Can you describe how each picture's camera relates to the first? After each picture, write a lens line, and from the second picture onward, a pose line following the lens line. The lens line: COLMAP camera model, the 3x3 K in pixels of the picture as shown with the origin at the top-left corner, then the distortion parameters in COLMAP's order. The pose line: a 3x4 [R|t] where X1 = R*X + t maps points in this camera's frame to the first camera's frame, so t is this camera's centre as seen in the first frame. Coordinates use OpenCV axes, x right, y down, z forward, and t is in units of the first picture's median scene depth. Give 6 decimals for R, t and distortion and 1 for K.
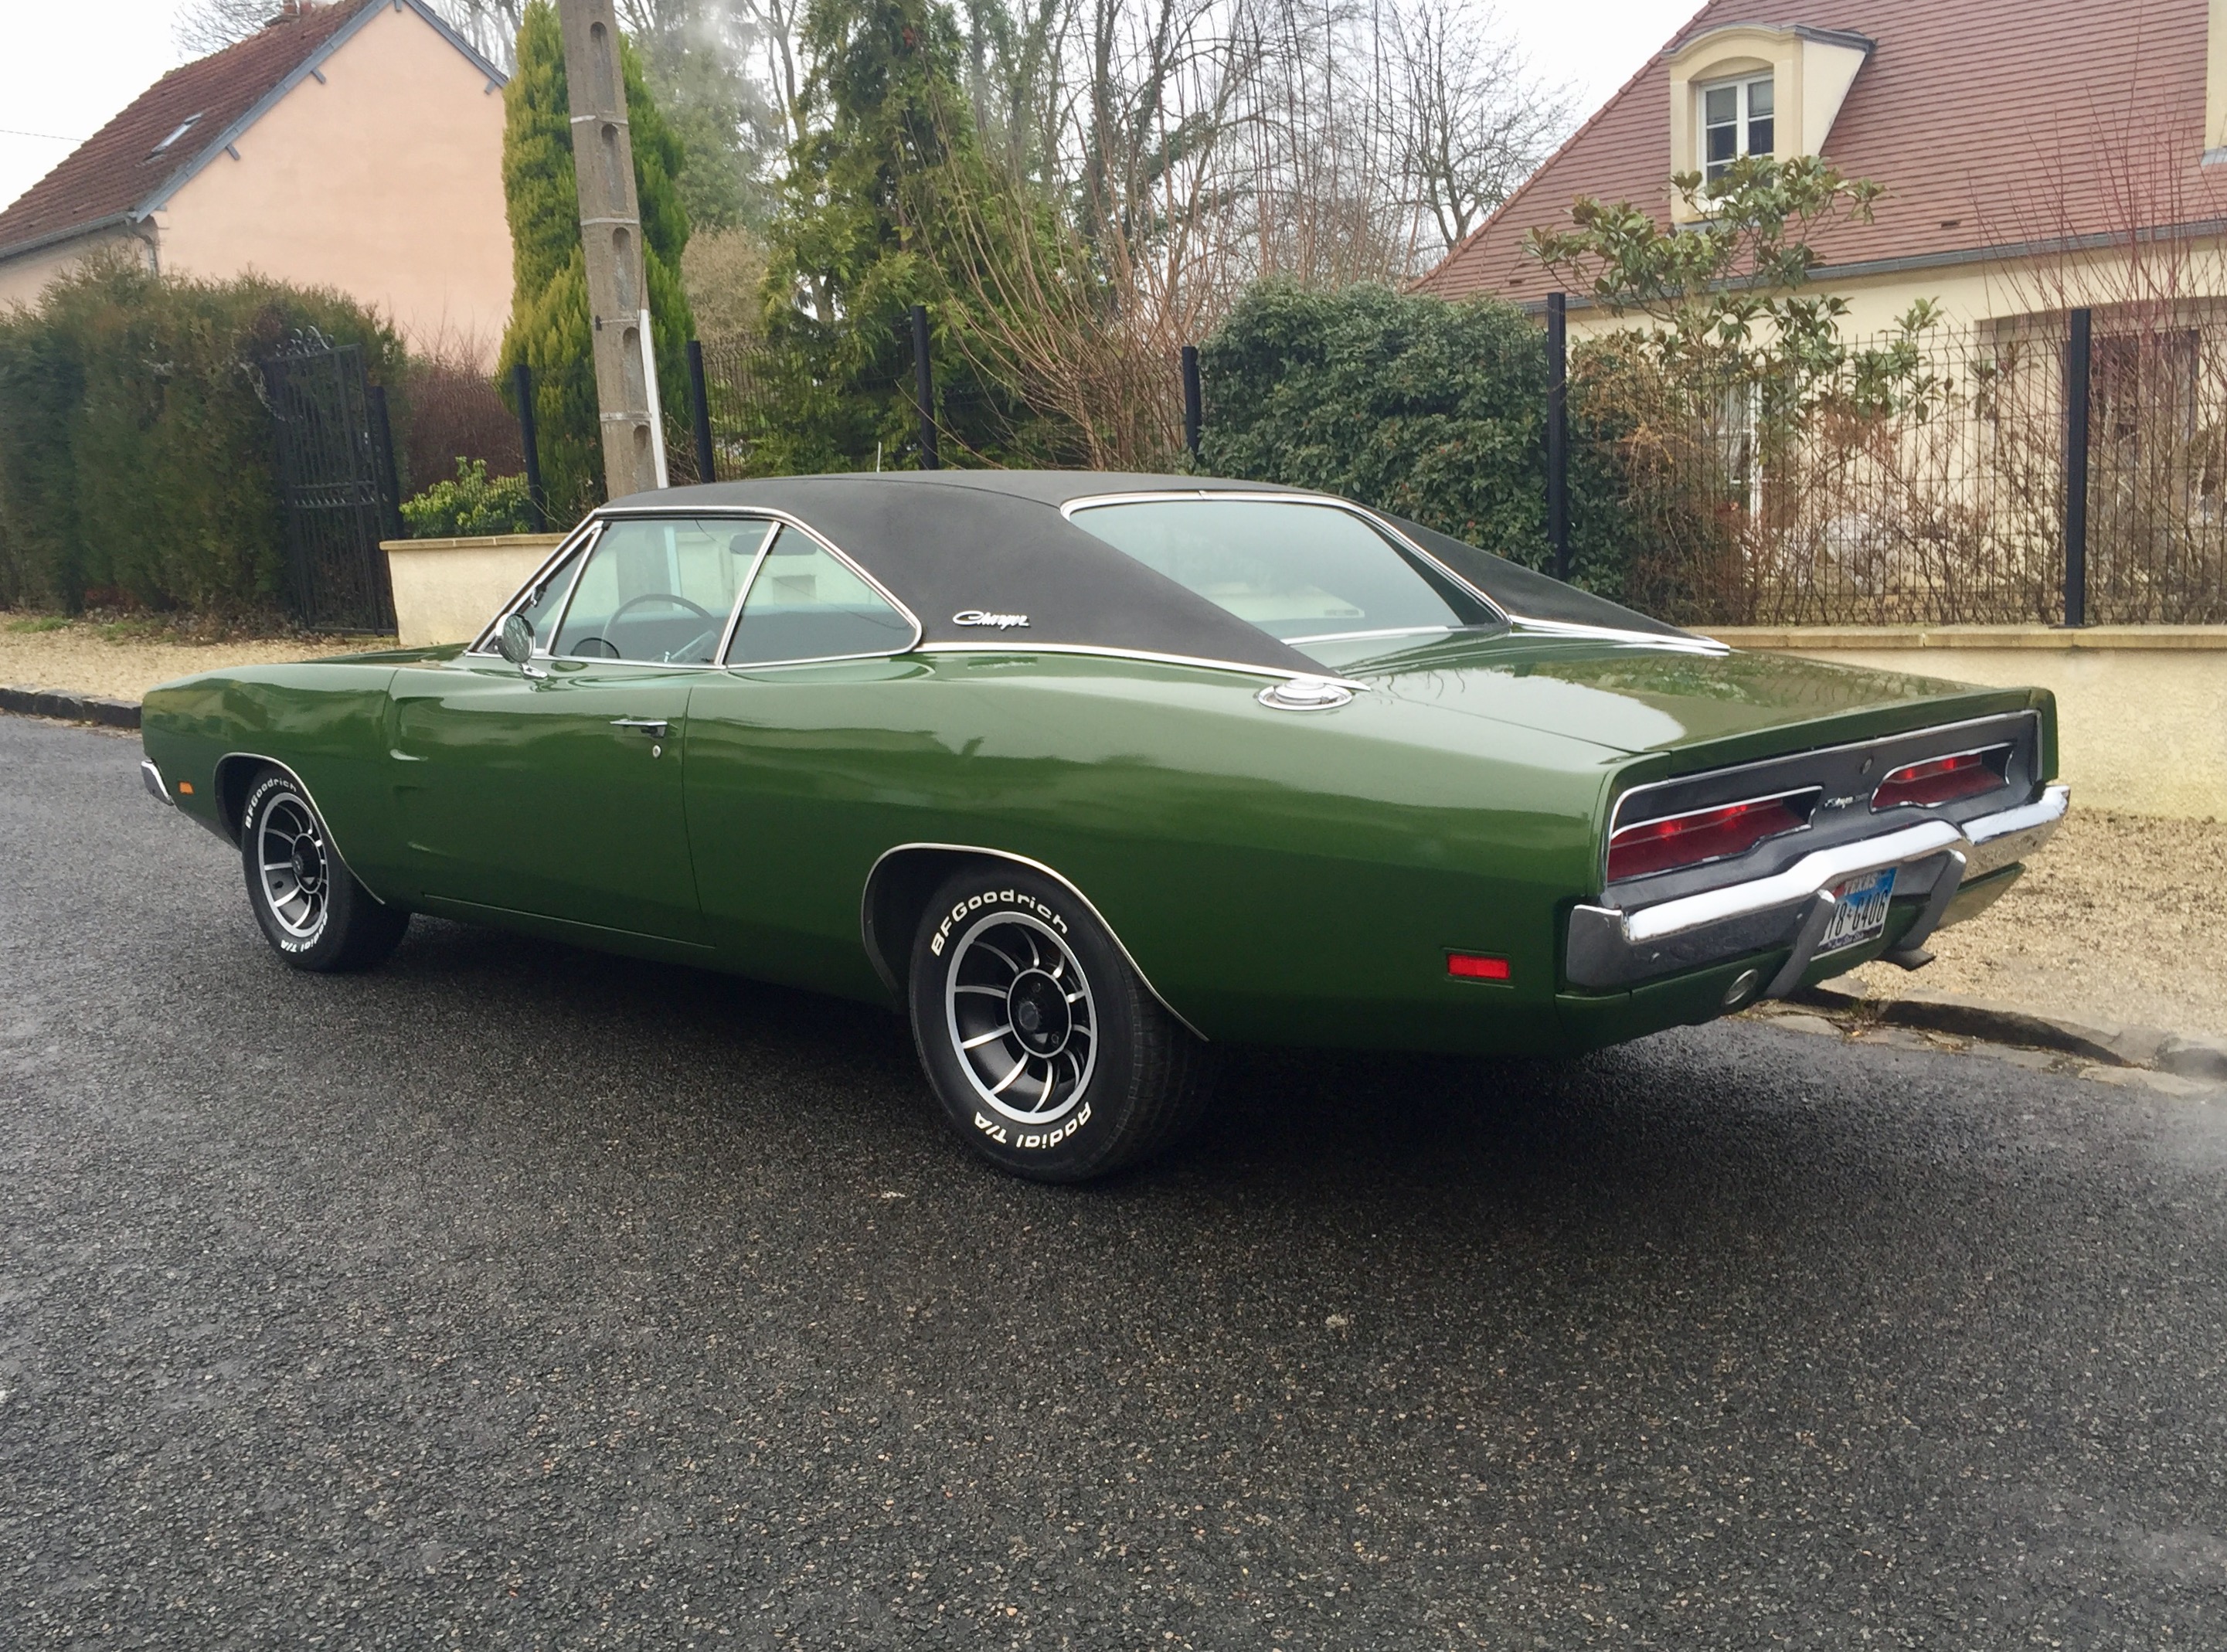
lens RADIAL K [[2160.4, 0, 1096.1], [0, 2160.4, 893.4], [0, 0, 1]] dist [0.068693, -0.123108]
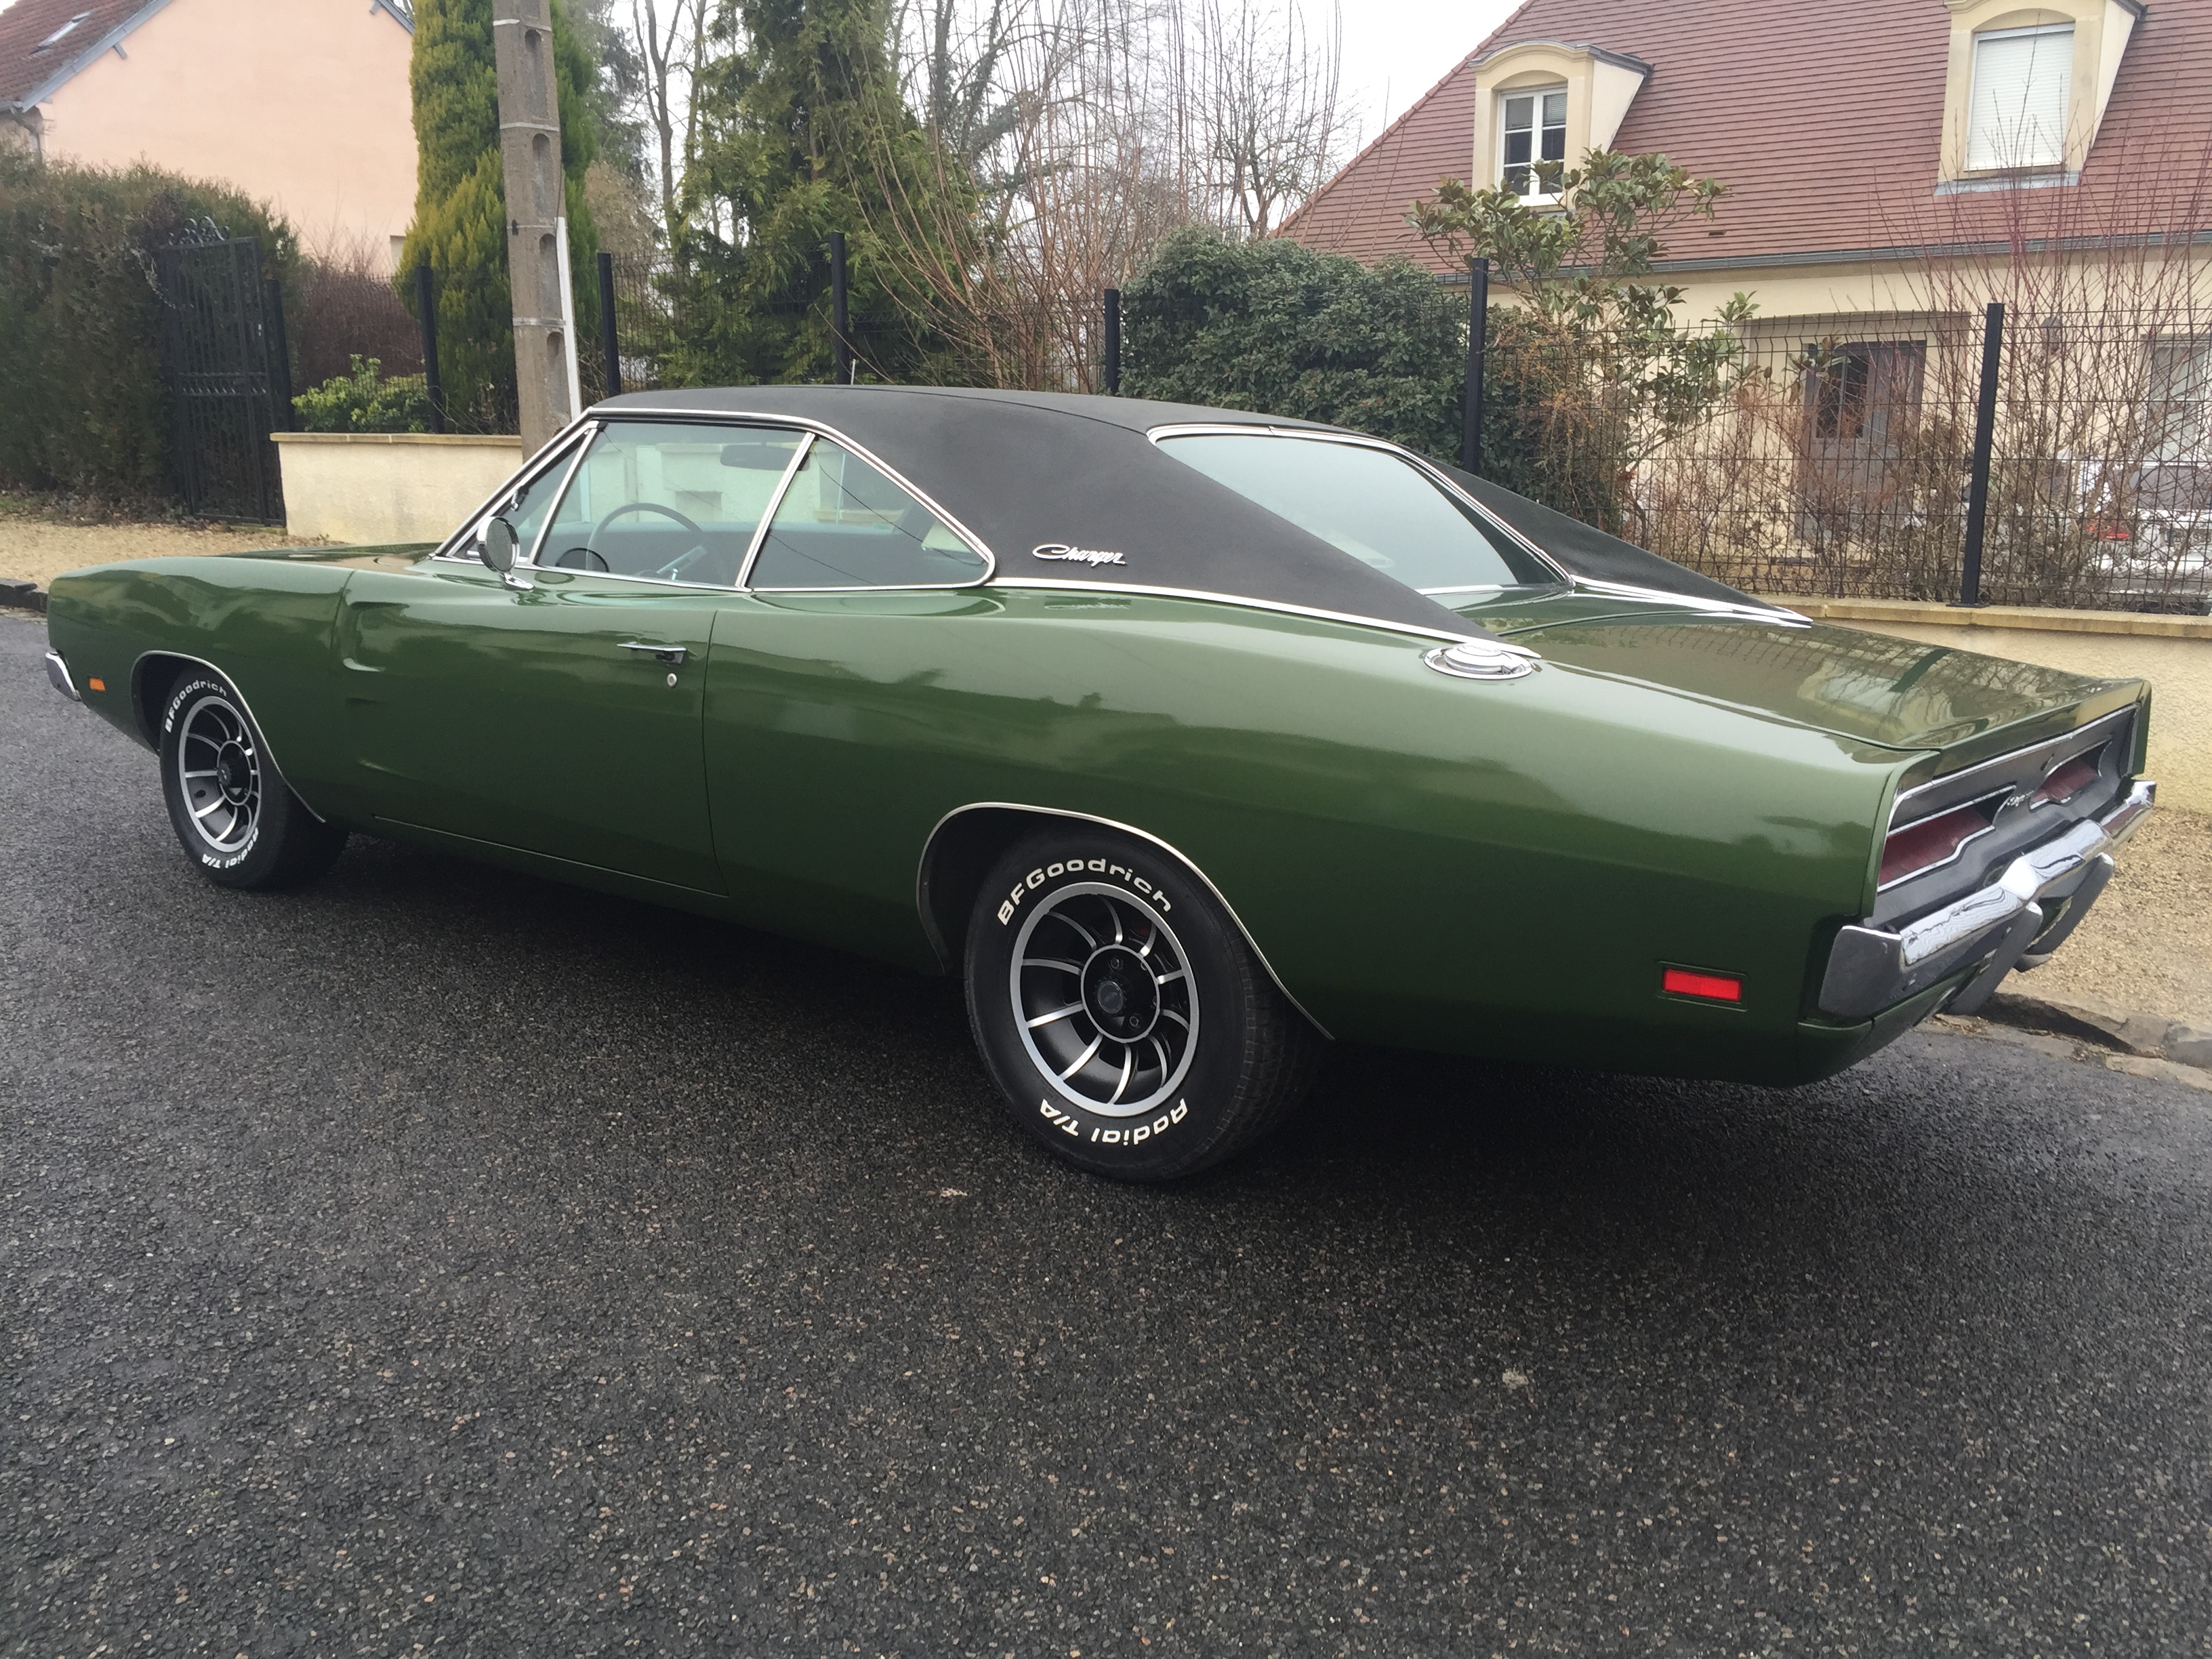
lens RADIAL K [[1894.3, 0, 1106.0], [0, 1894.3, 829.5], [0, 0, 1]] dist [0.078673, -0.134853]
pose [[0.992988, 0.034678, 0.113016, -0.086059], [-0.037114, 0.999120, 0.019519, -0.019788], [-0.112239, -0.023576, 0.993401, 0.147565]]
